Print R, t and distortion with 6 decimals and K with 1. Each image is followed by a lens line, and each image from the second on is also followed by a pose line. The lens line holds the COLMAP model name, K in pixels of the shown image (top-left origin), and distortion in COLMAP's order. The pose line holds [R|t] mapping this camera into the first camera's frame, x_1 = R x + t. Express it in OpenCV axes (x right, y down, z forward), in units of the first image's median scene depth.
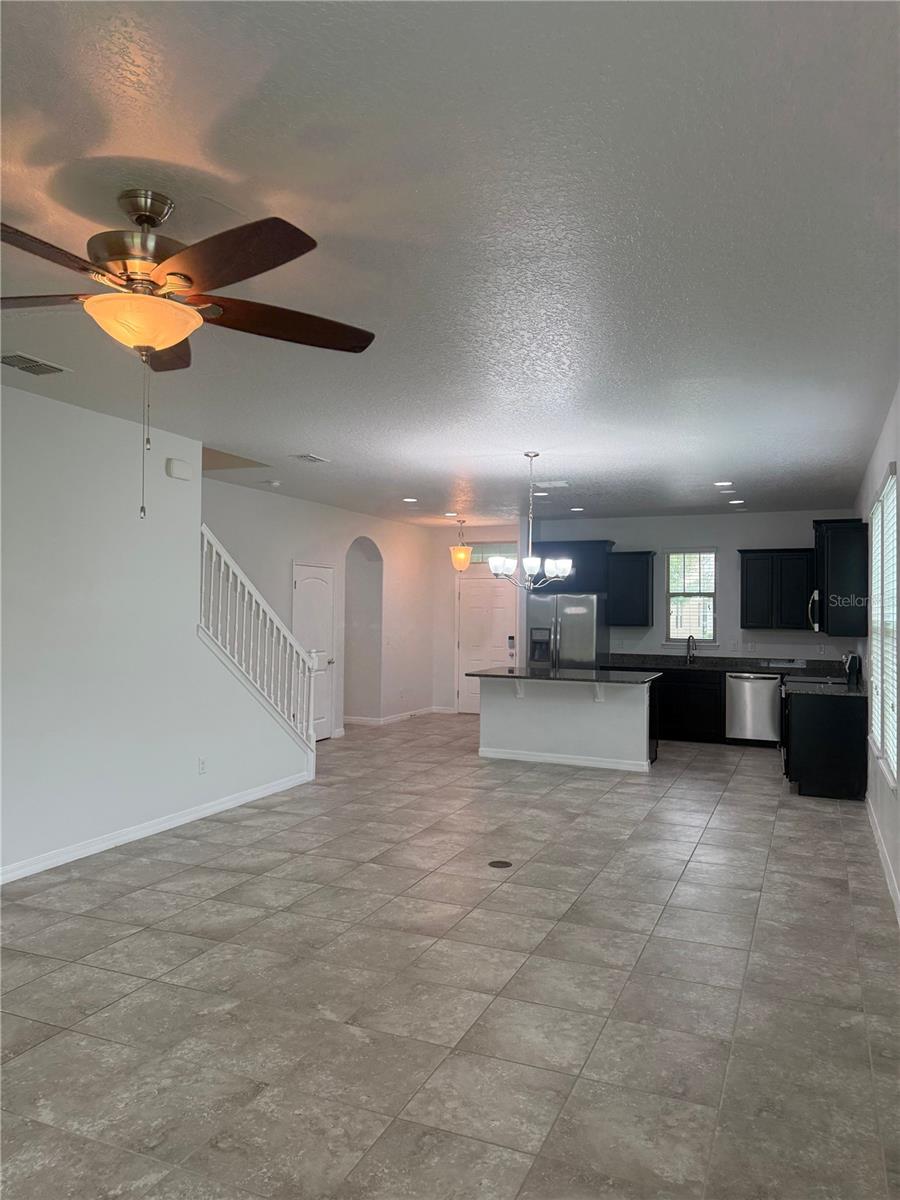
lens RADIAL K [[843.0, 0, 457.6], [0, 843.0, 596.6], [0, 0, 1]] dist [0.052258, -0.055336]
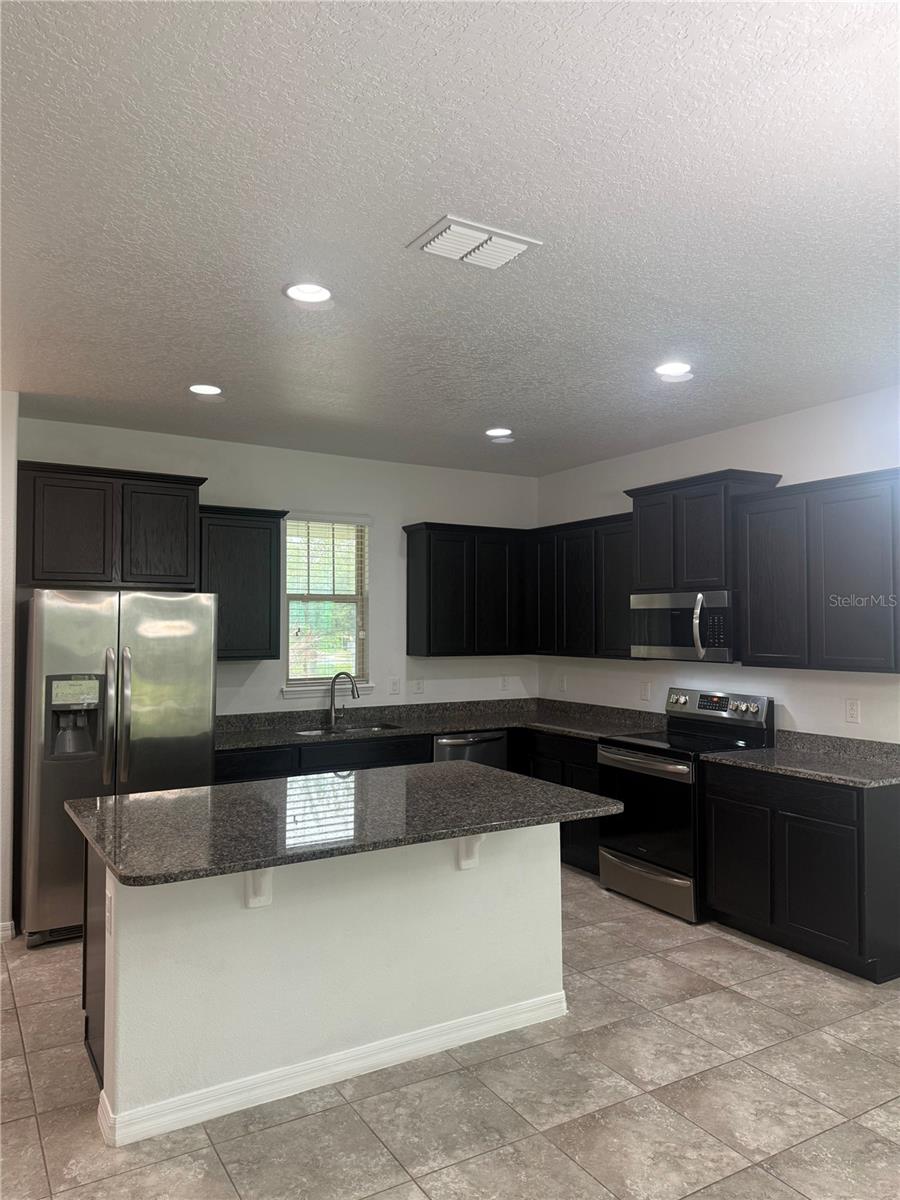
lens RADIAL K [[843.0, 0, 428.6], [0, 843.0, 599.3], [0, 0, 1]] dist [0.052258, -0.055336]
pose [[0.611745, 0.015622, 0.790901, -0.266467], [-0.006094, 0.999868, -0.015036, 0.014887], [-0.791032, 0.004378, 0.611759, 1.377960]]
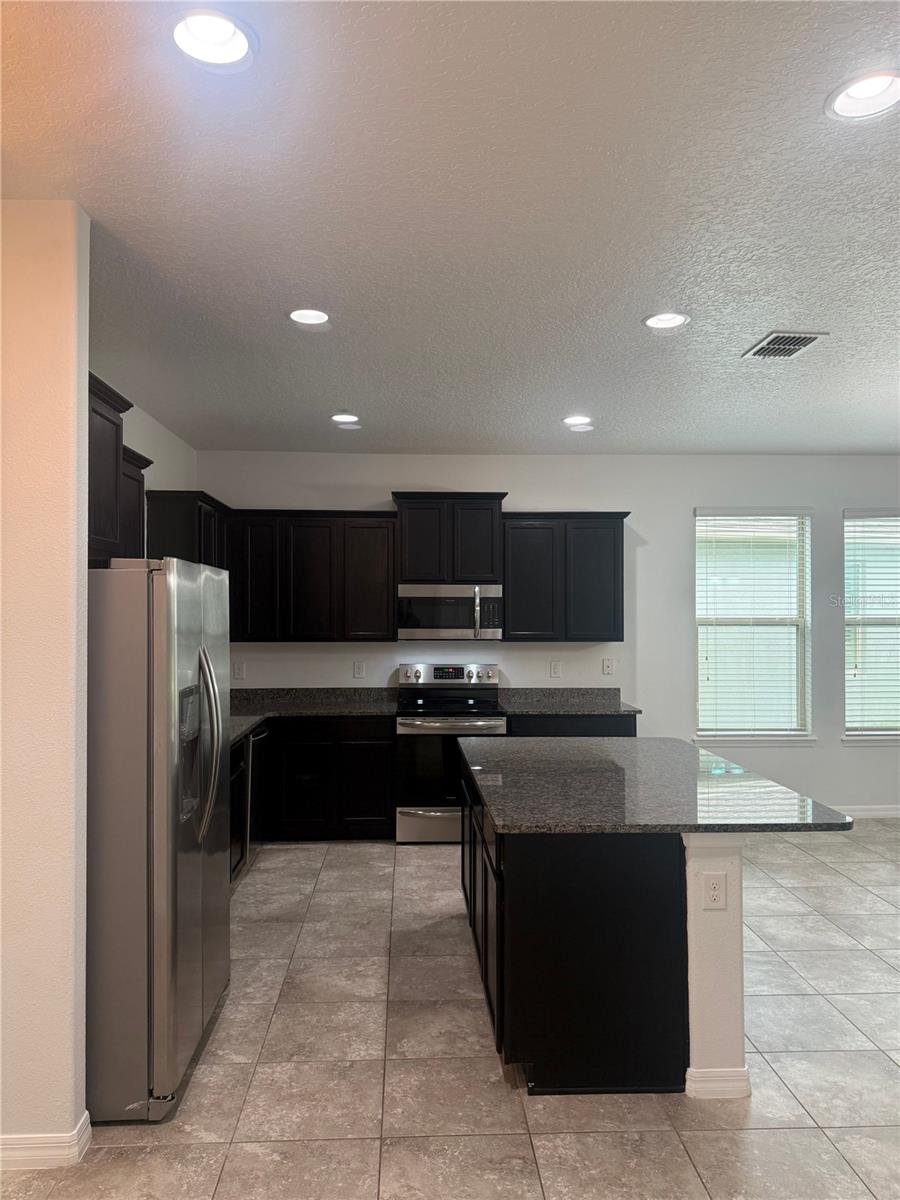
lens RADIAL K [[843.0, 0, 452.4], [0, 843.0, 600.6], [0, 0, 1]] dist [0.052258, -0.055336]
pose [[-0.409013, -0.006206, 0.912508, -0.381021], [-0.017599, 0.999845, -0.001088, 0.014539], [-0.912359, -0.016505, -0.409058, 2.108127]]
